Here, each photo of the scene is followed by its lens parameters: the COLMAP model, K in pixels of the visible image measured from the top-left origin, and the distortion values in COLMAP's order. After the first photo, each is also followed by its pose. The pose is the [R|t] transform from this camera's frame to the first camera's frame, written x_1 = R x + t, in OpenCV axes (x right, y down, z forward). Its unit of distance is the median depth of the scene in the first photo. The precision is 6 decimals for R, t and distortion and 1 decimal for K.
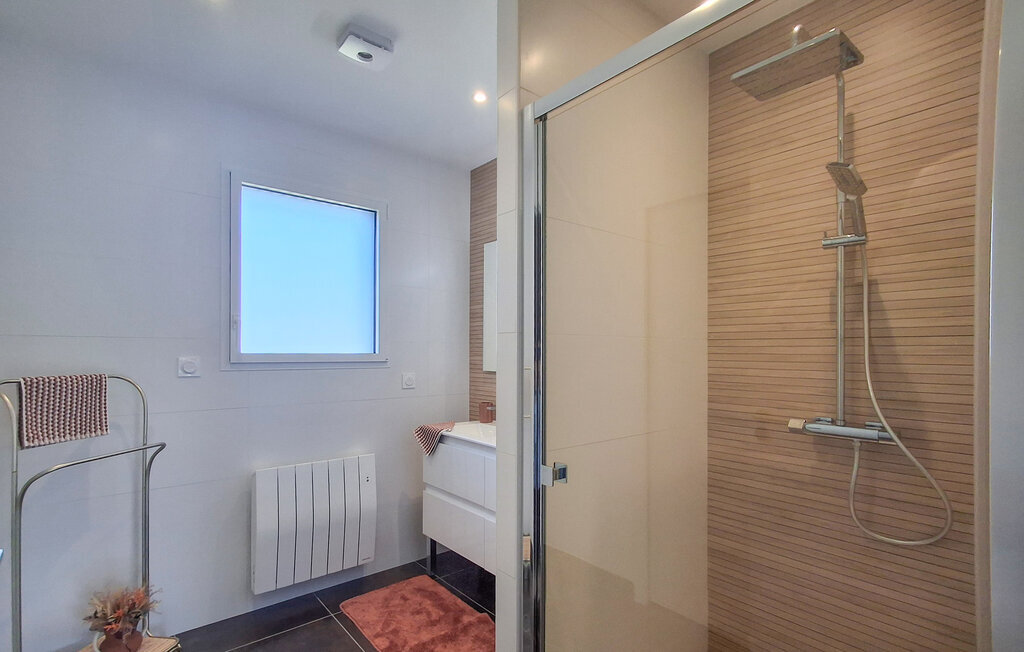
lens RADIAL K [[485.8, 0, 513.1], [0, 485.8, 347.8], [0, 0, 1]] dist [-0.000024, 0.000233]
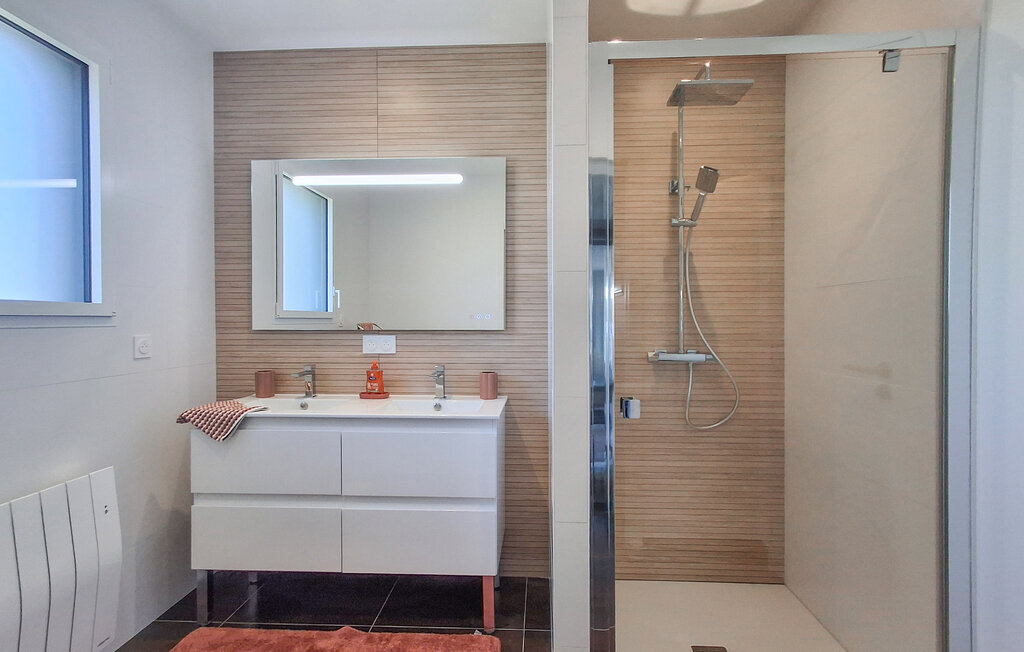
lens RADIAL K [[491.9, 0, 512.0], [0, 491.9, 326.0], [0, 0, 1]] dist [0.001492, 0.000381]
pose [[0.681648, -0.010880, 0.731599, -0.457729], [-0.001799, 0.999861, 0.016546, 0.037198], [-0.731678, -0.012595, 0.681534, 0.252838]]
